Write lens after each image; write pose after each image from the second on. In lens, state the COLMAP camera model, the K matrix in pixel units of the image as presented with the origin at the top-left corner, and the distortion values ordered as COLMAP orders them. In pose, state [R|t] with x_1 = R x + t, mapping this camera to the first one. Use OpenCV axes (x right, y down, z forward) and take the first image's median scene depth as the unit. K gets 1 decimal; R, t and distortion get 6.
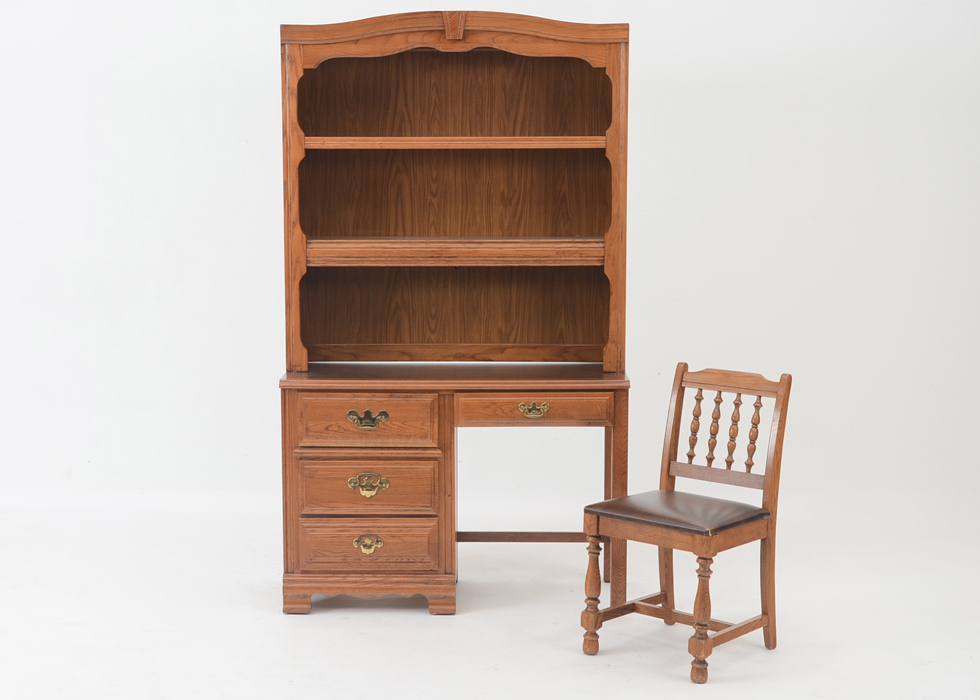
lens RADIAL K [[1676.0, 0, 489.7], [0, 1676.0, 349.9], [0, 0, 1]] dist [0.001009, 0.000000]
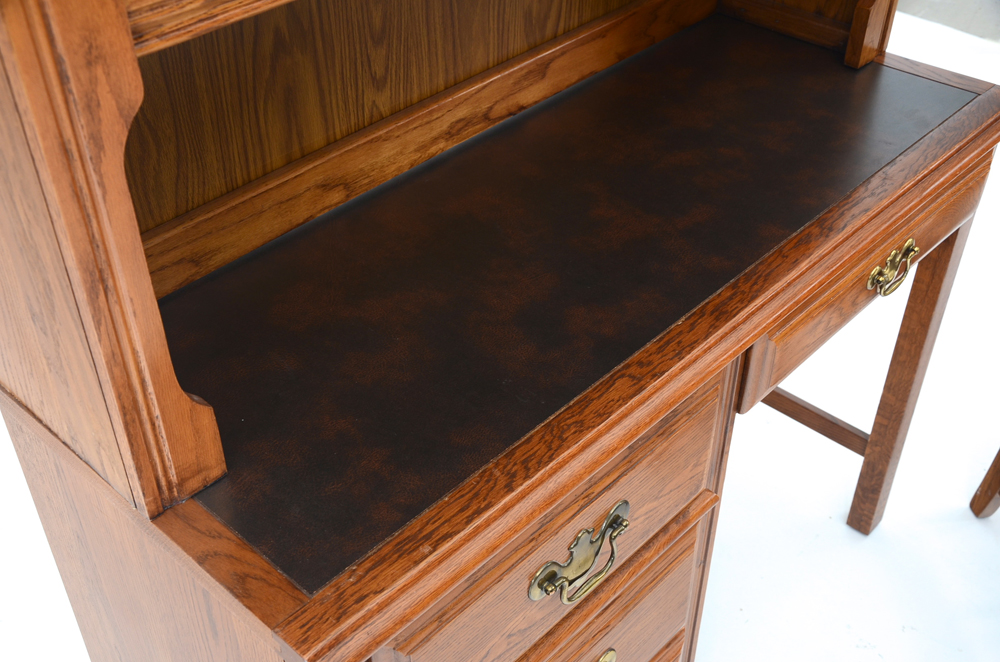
lens RADIAL K [[1144.0, 0, 500.4], [0, 1144.0, 332.2], [0, 0, 1]] dist [0.060273, 0.000000]
pose [[0.680122, -0.458851, 0.571743, -0.170775], [0.094501, 0.828266, 0.552308, -0.093139], [-0.726983, -0.321607, 0.606684, 0.896106]]
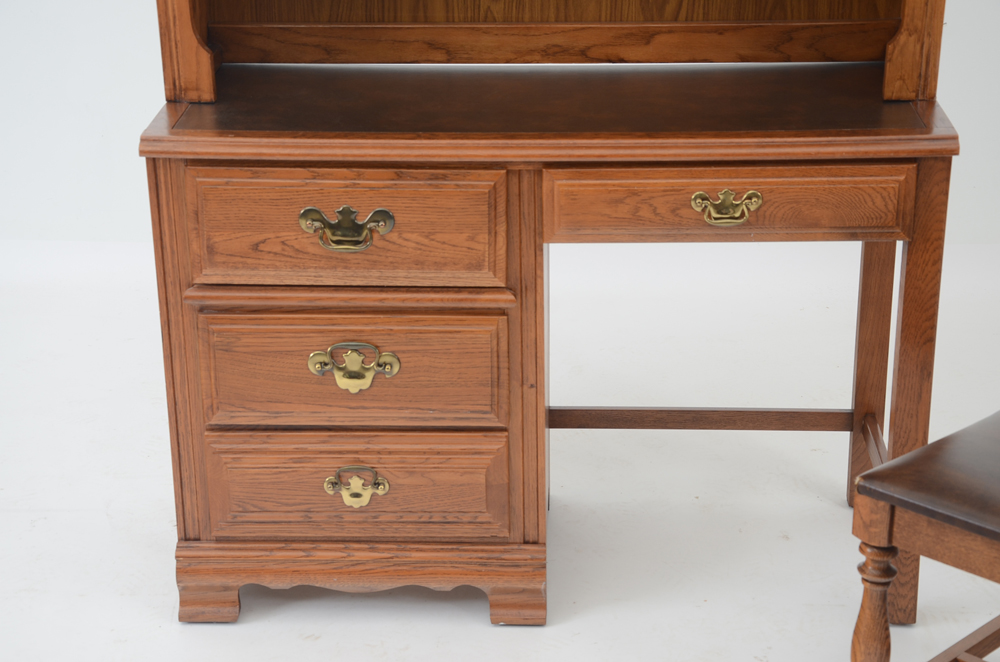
lens RADIAL K [[1910.6, 0, 498.8], [0, 1910.6, 331.7], [0, 0, 1]] dist [0.331340, 0.000000]
pose [[0.999096, 0.003693, -0.042353, -0.011187], [0.007107, 0.967691, 0.252038, -0.058495], [0.041915, -0.252111, 0.966790, 0.499696]]
